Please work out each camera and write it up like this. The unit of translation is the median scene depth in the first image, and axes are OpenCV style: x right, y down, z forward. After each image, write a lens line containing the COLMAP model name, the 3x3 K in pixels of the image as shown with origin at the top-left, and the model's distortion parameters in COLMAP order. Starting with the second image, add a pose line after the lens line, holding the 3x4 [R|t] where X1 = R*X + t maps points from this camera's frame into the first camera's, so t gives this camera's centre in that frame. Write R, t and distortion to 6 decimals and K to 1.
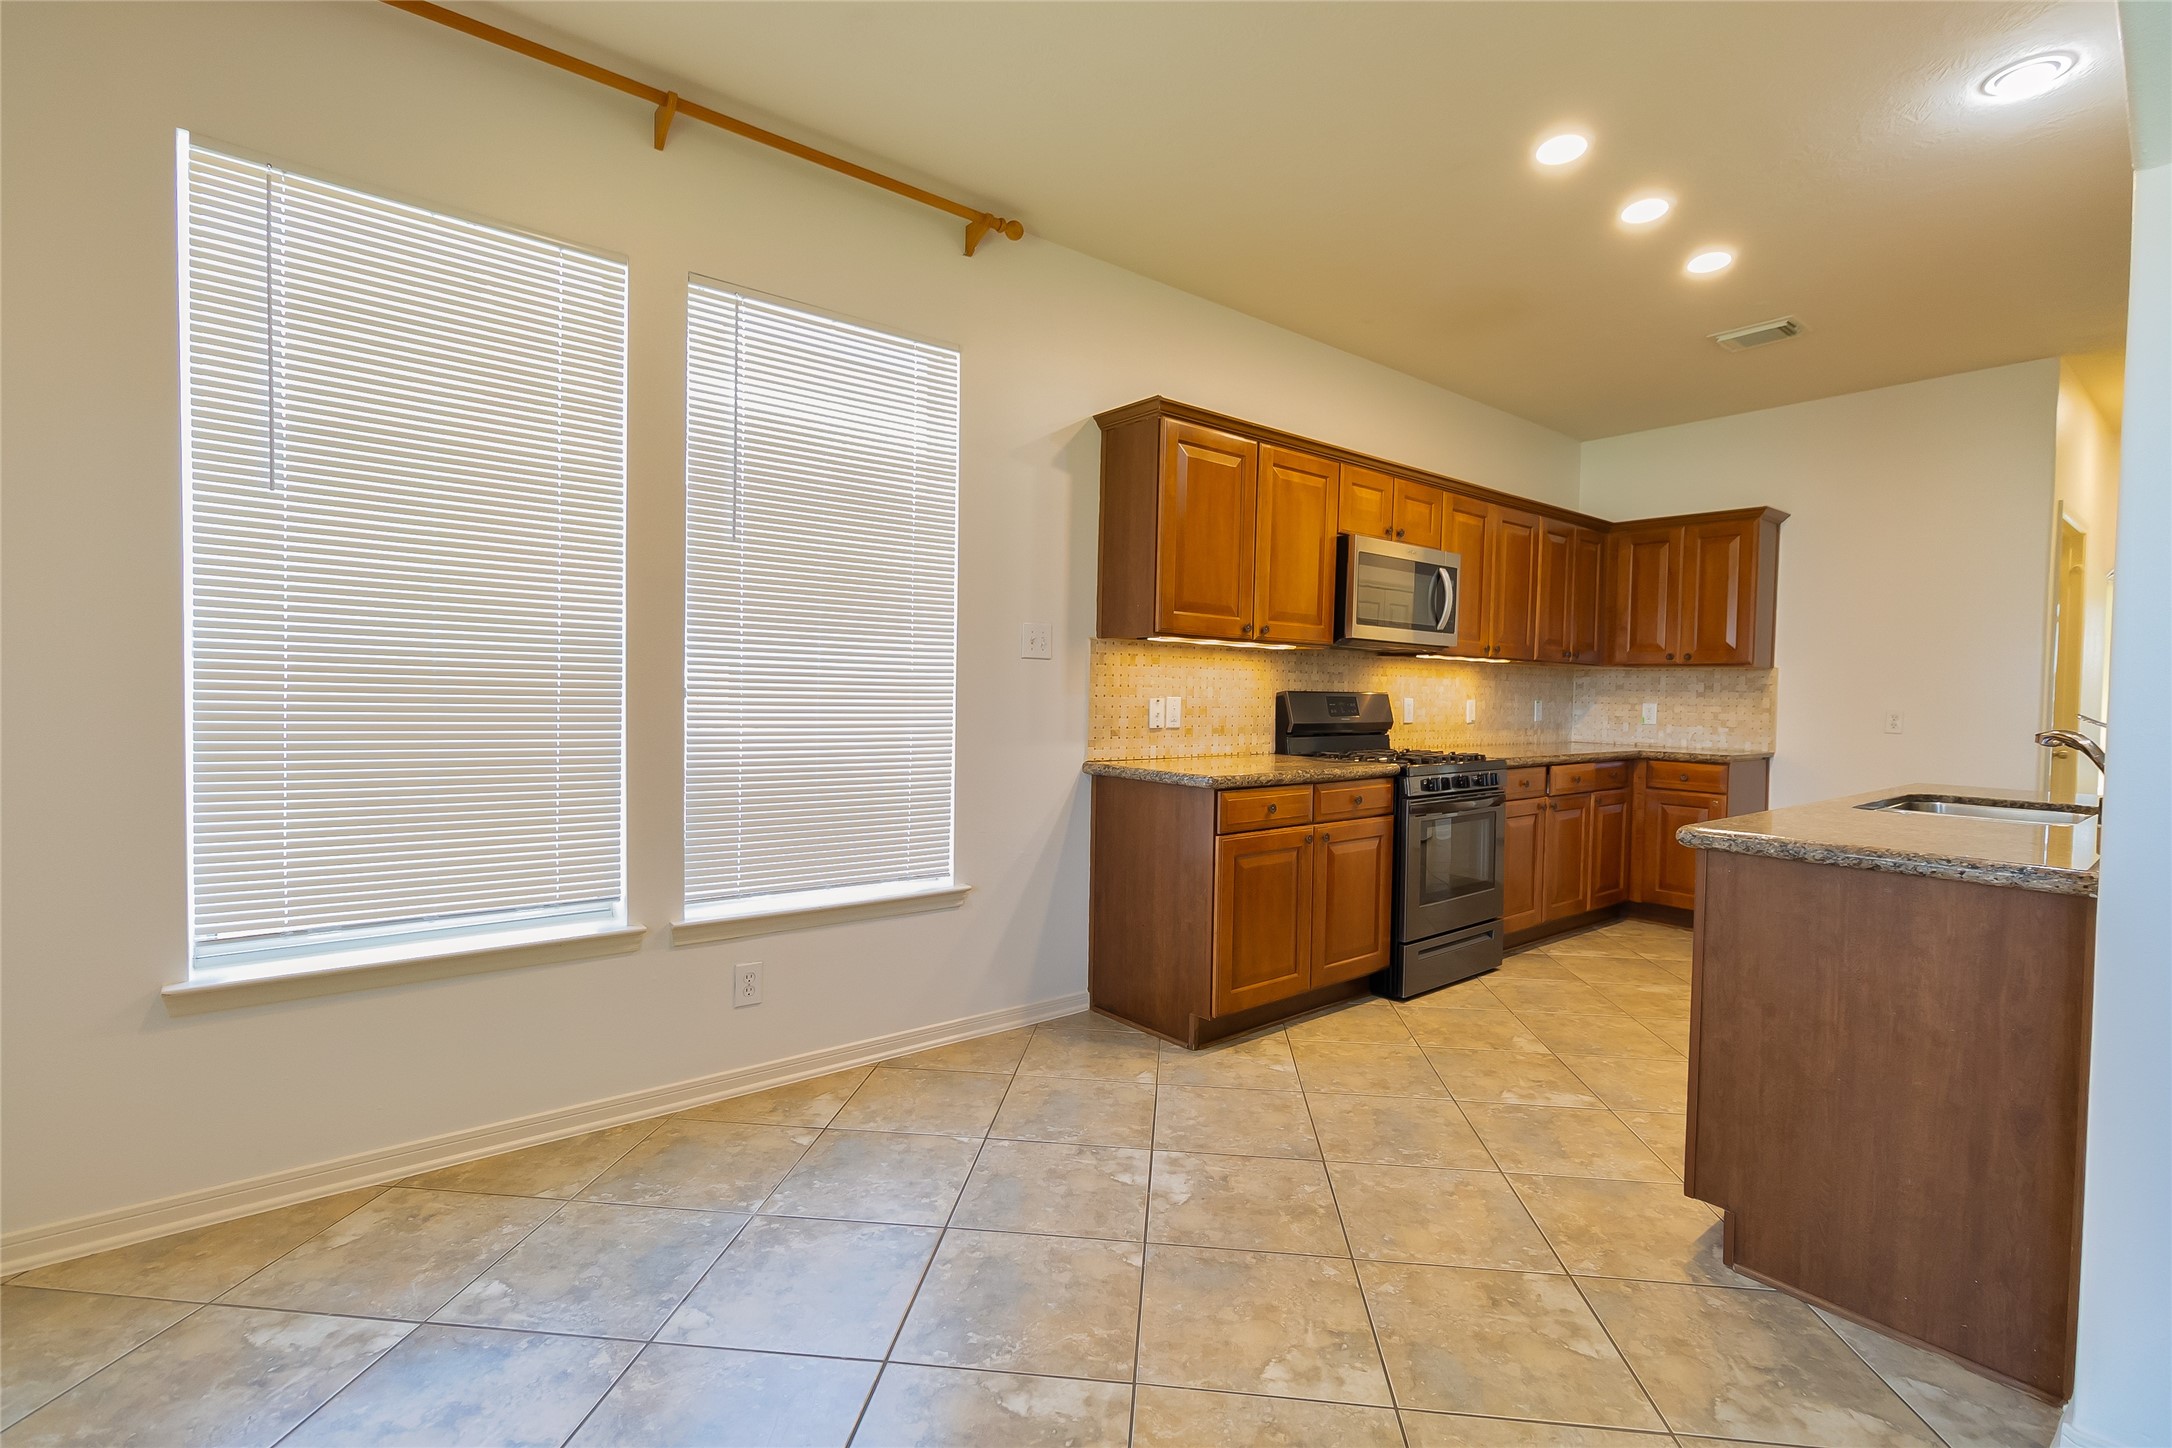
lens RADIAL K [[985.8, 0, 1087.2], [0, 985.8, 715.4], [0, 0, 1]] dist [-0.001298, 0.000745]
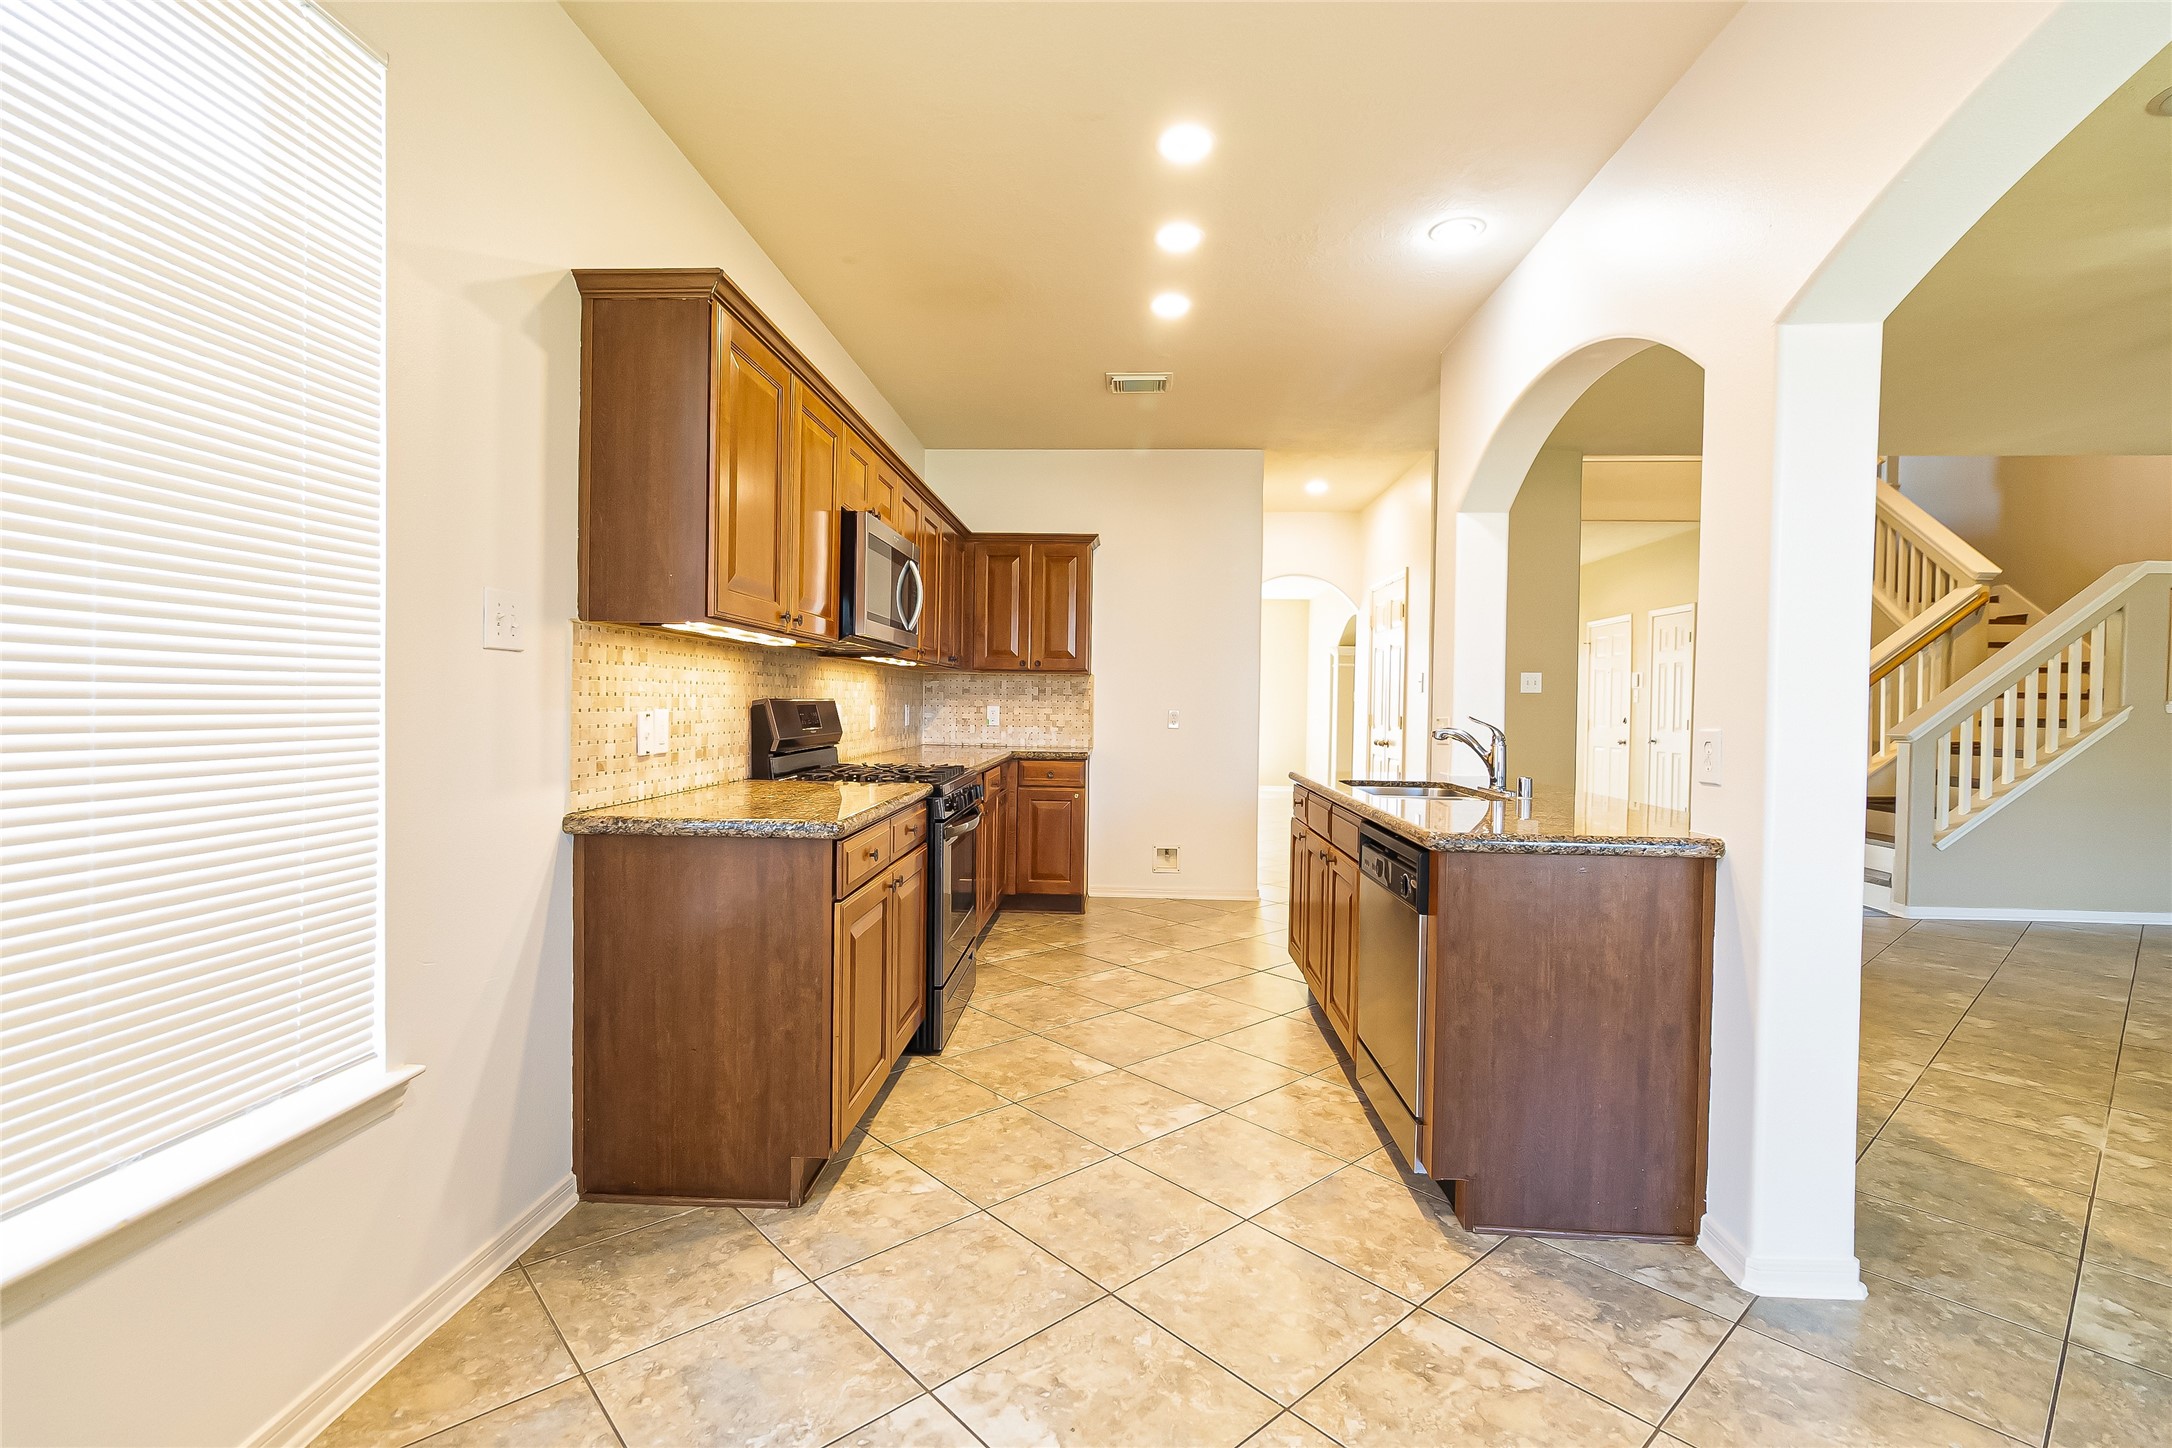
lens RADIAL K [[985.8, 0, 1081.1], [0, 985.8, 718.4], [0, 0, 1]] dist [-0.001298, 0.000745]
pose [[0.672405, -0.021575, 0.739869, -0.248955], [0.018067, 0.999756, 0.012735, -0.017220], [-0.739963, 0.004804, 0.672631, 0.333124]]
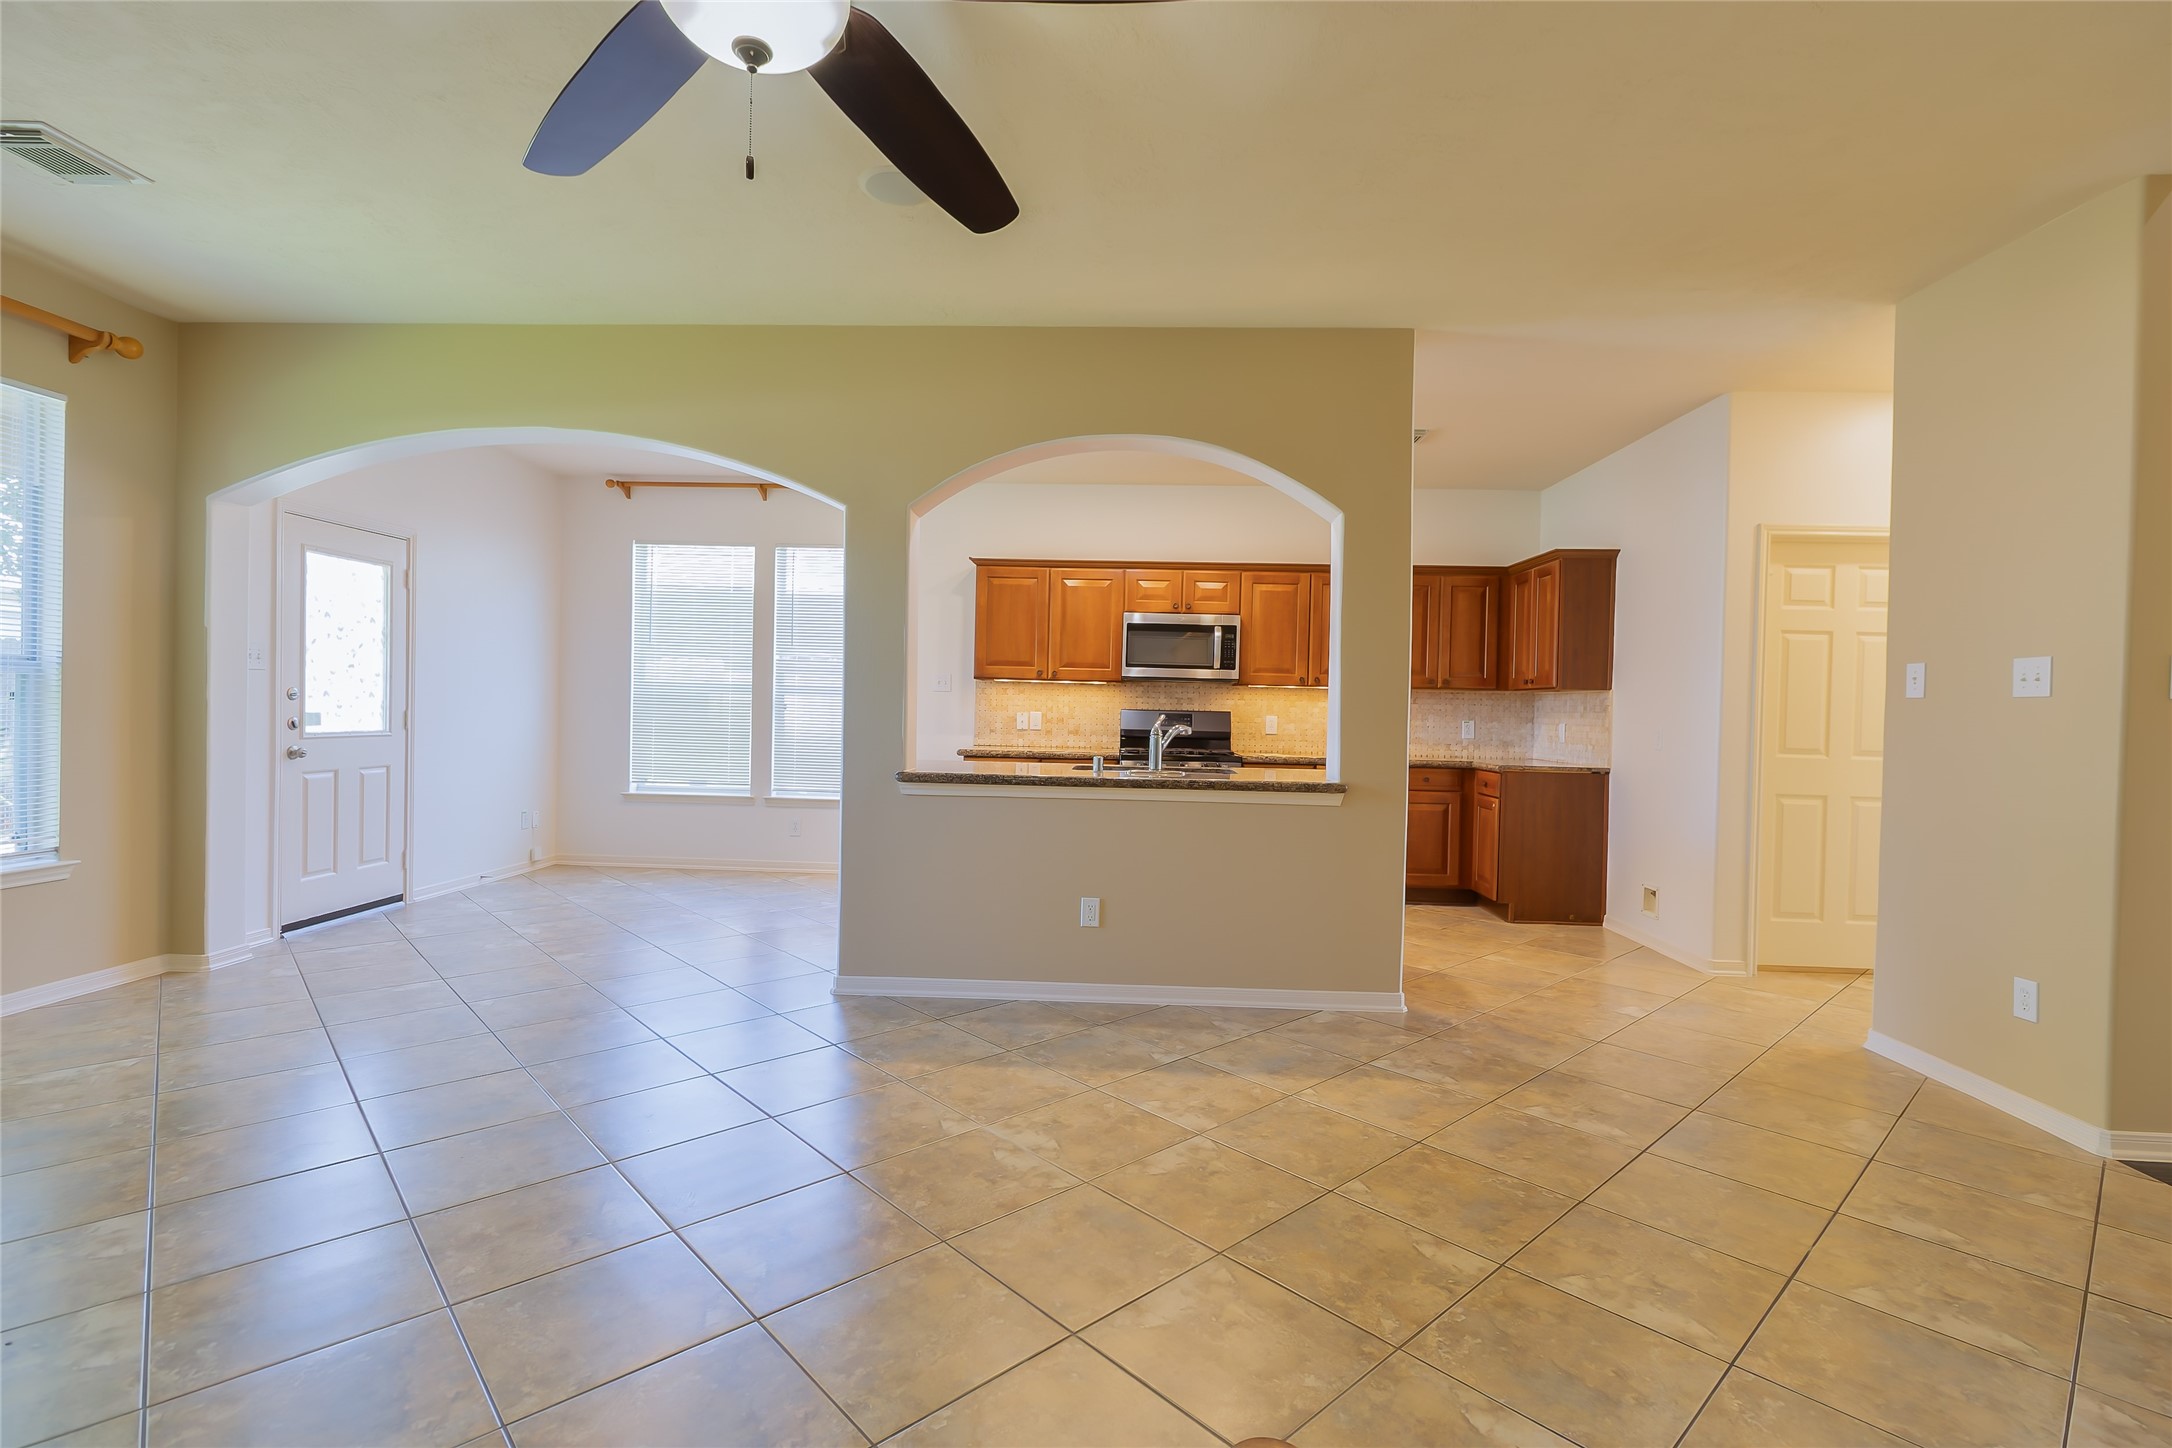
lens RADIAL K [[985.8, 0, 1079.3], [0, 985.8, 721.9], [0, 0, 1]] dist [-0.001298, 0.000745]
pose [[0.743502, 0.006009, -0.668707, 1.437439], [-0.026793, 0.999424, -0.020809, 0.036625], [0.668197, 0.033388, 0.743235, -0.282386]]
